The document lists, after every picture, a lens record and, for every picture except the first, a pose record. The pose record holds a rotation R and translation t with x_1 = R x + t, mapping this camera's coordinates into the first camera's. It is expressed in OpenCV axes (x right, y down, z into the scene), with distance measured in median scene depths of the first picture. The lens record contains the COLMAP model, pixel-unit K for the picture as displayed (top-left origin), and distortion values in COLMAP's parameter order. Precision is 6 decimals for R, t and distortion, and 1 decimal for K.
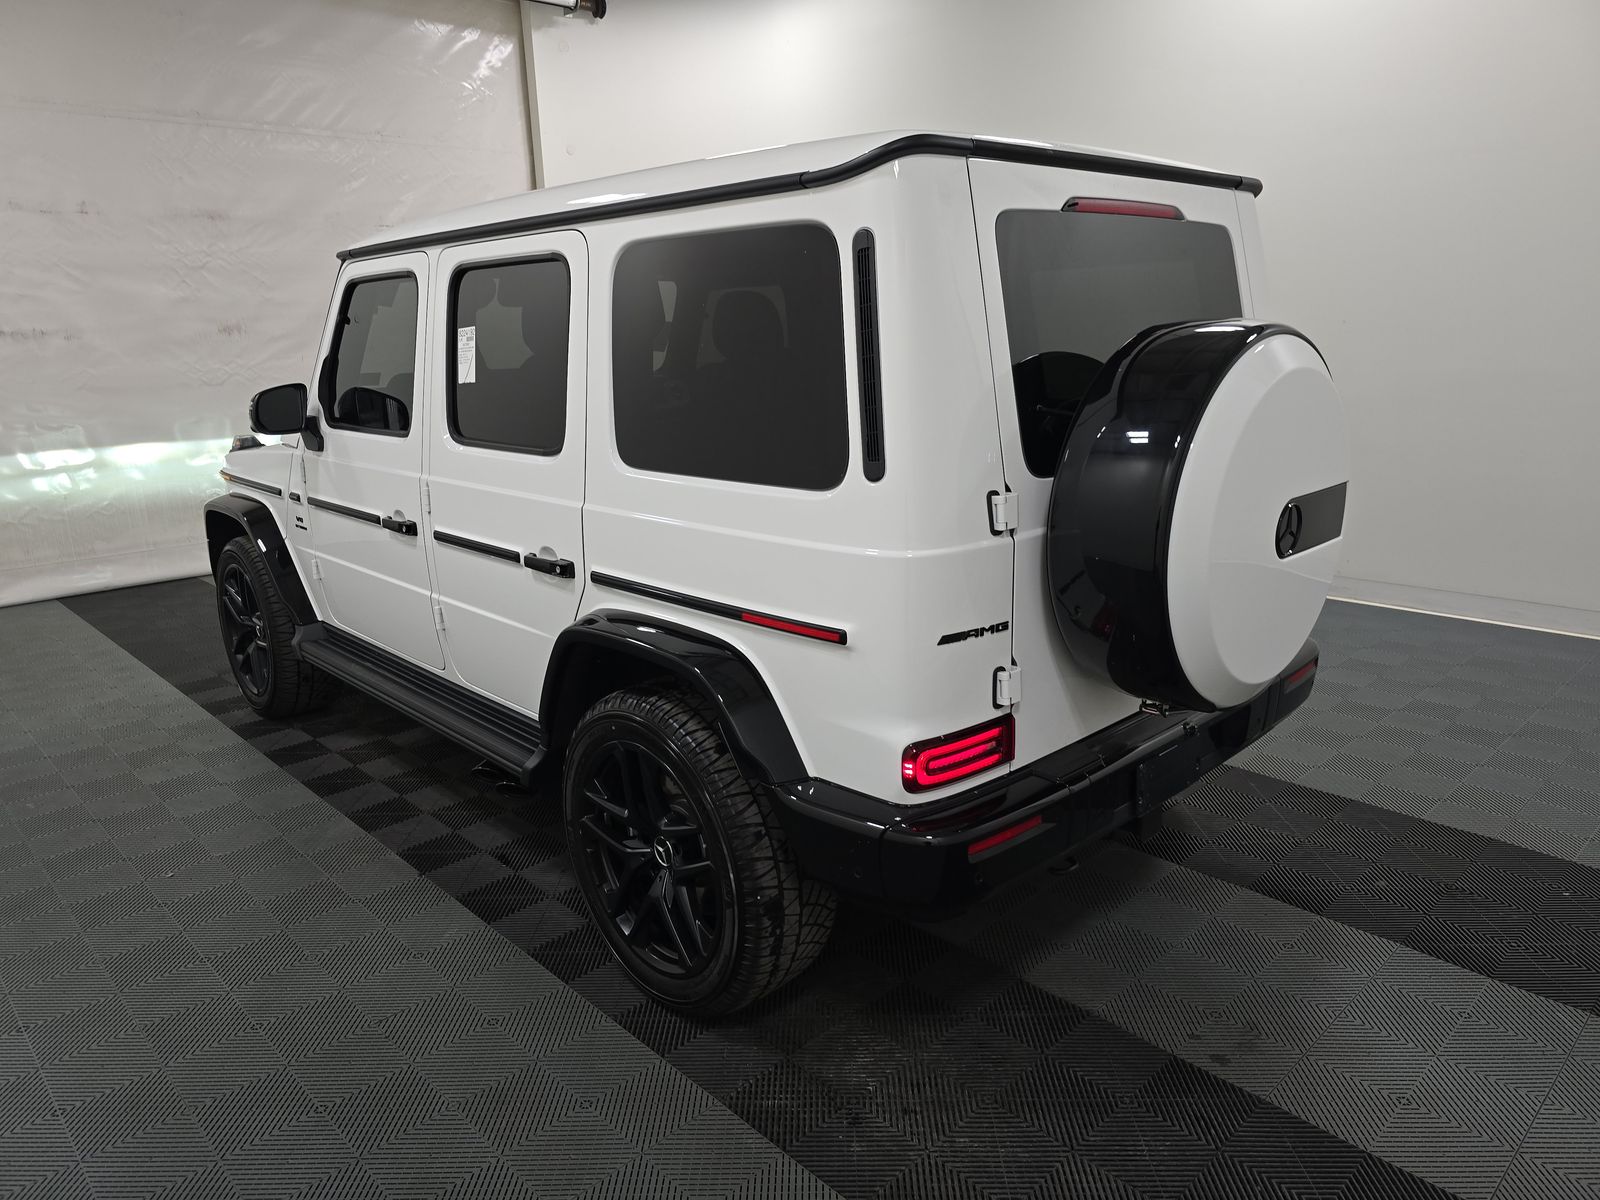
lens RADIAL K [[1064.8, 0, 795.7], [0, 1064.8, 651.9], [0, 0, 1]] dist [0.033870, -0.001814]
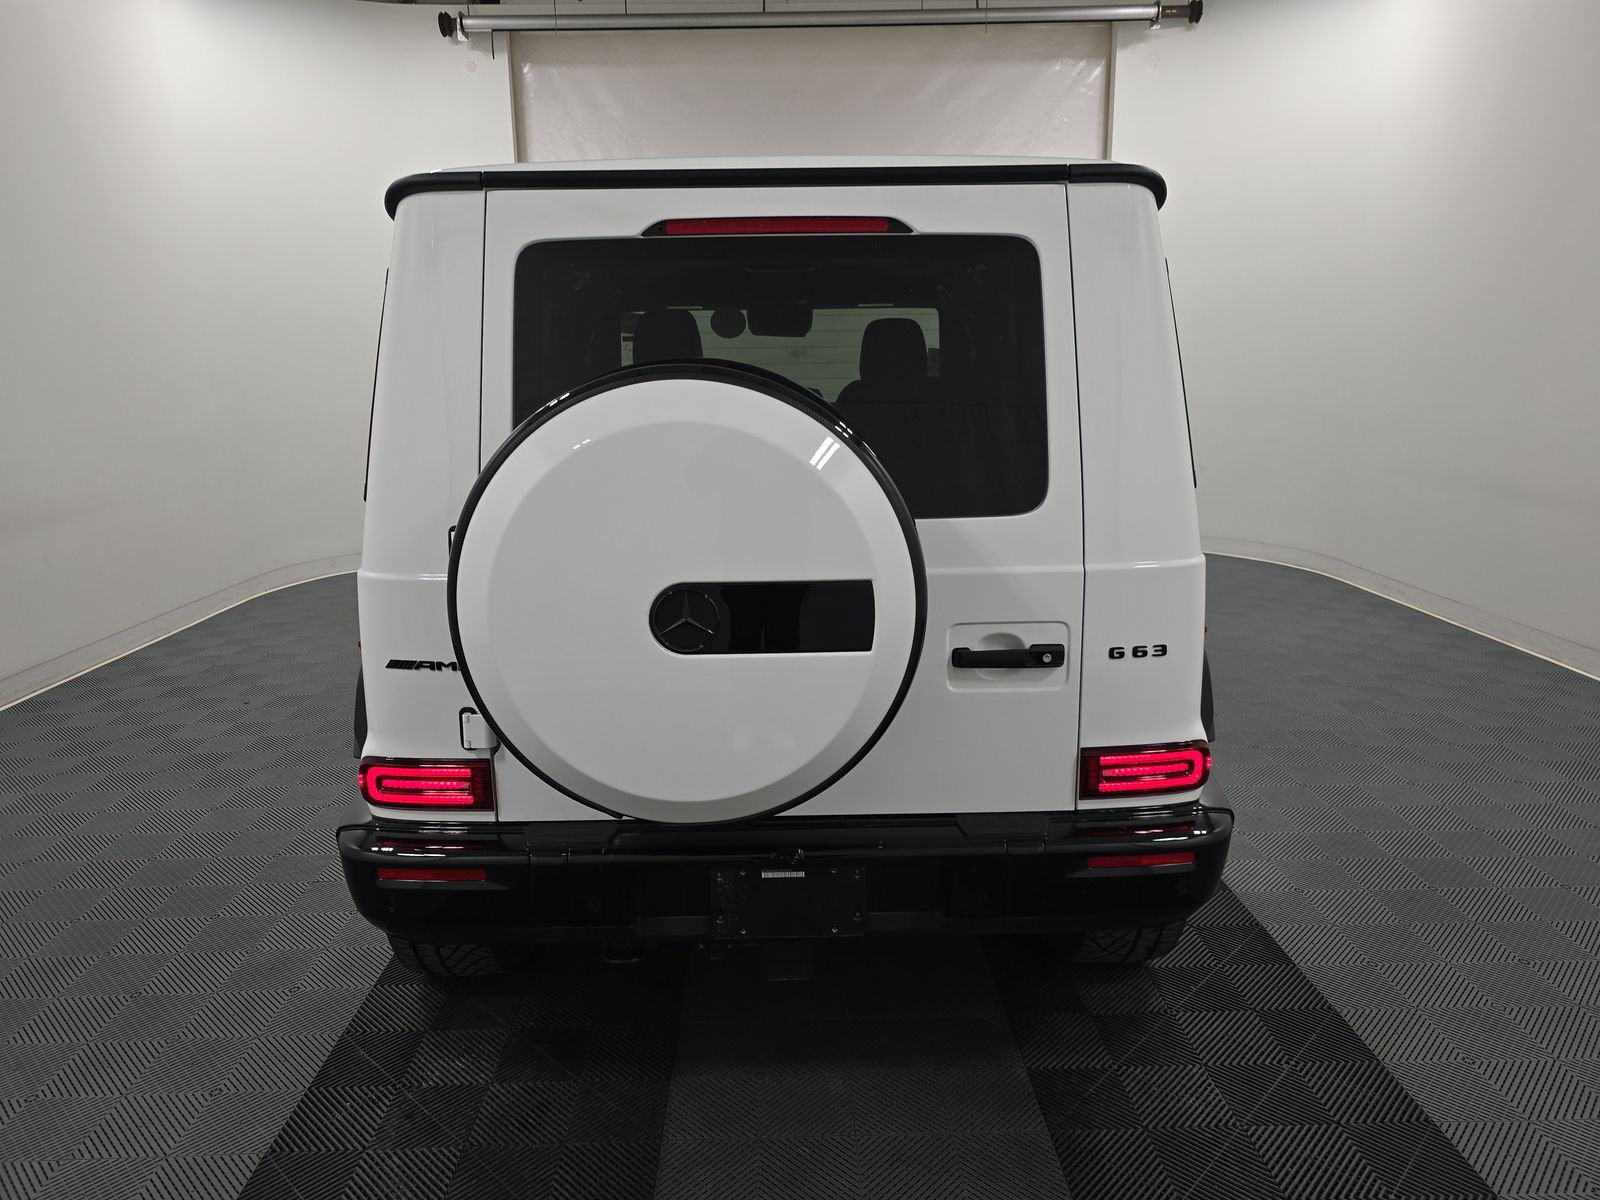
lens RADIAL K [[1064.8, 0, 795.7], [0, 1064.8, 651.9], [0, 0, 1]] dist [0.033870, -0.001814]
pose [[0.737801, 0.193161, -0.646791, 0.936444], [-0.204899, 0.977059, 0.058064, -0.139256], [0.643169, 0.089687, 0.760454, 0.403000]]
